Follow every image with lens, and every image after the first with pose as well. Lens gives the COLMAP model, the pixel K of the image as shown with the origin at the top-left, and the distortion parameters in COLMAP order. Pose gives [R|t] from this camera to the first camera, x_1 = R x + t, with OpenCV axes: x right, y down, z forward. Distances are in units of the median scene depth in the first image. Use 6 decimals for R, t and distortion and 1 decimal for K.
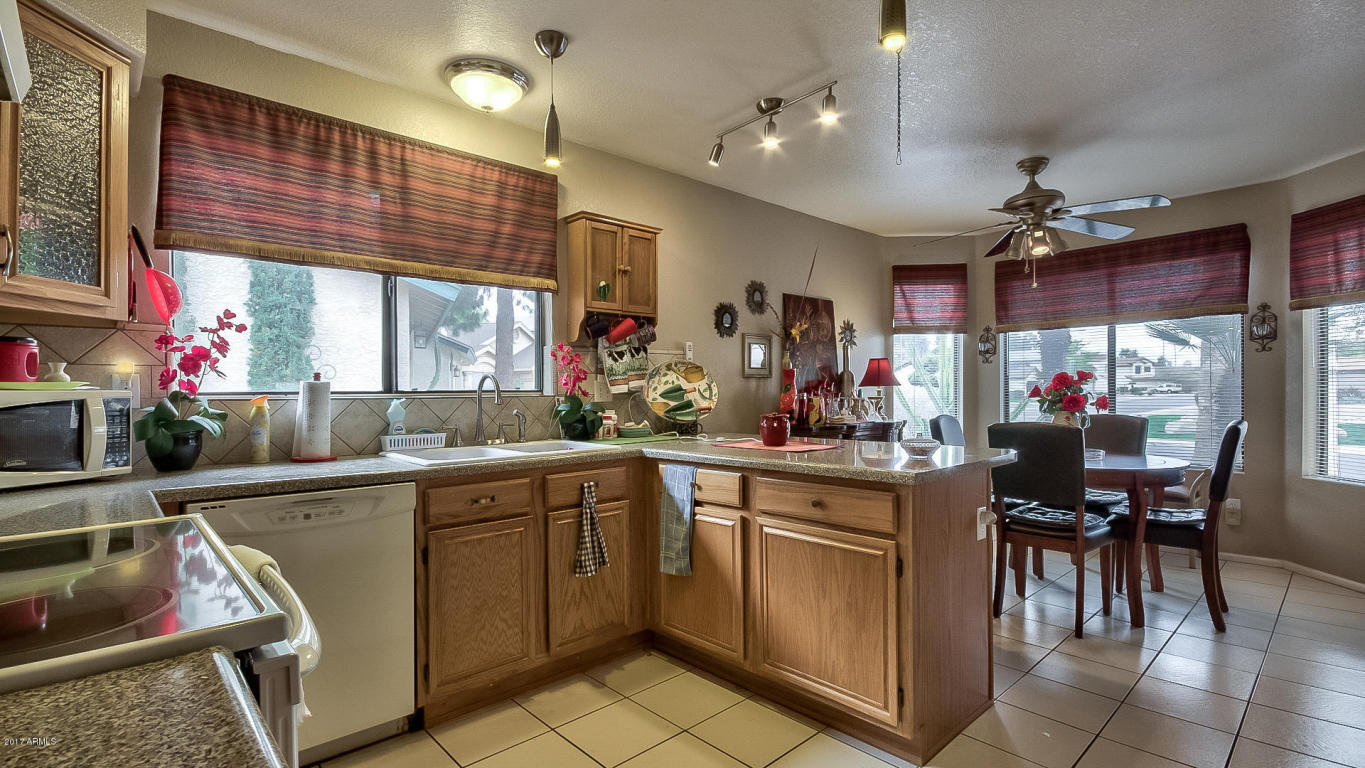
lens RADIAL K [[640.6, 0, 680.9], [0, 640.6, 387.9], [0, 0, 1]] dist [-0.001267, 0.000066]
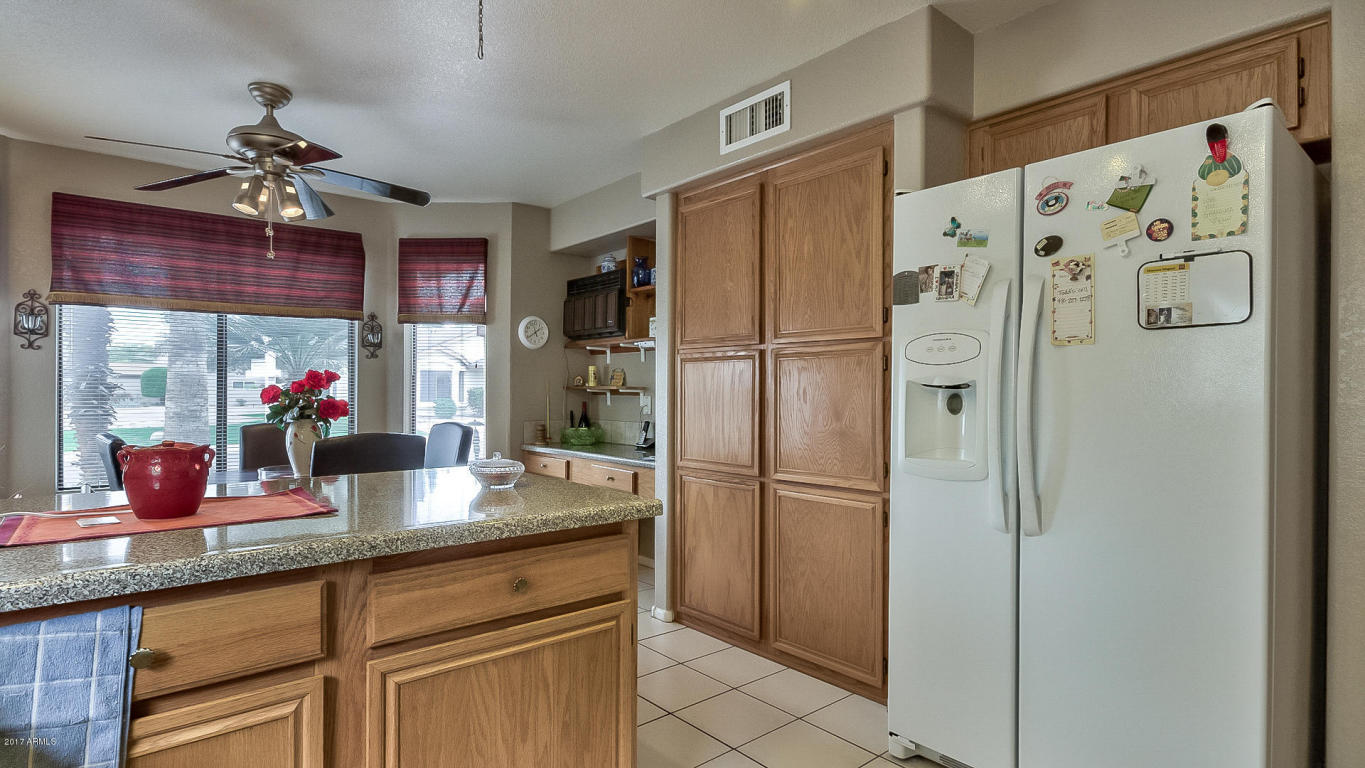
lens RADIAL K [[689.0, 0, 680.3], [0, 689.0, 391.1], [0, 0, 1]] dist [0.007641, 0.000312]
pose [[0.048085, 0.009257, 0.998800, -0.238306], [-0.009081, 0.999920, -0.008830, 0.003830], [-0.998802, -0.008645, 0.048166, 0.474520]]
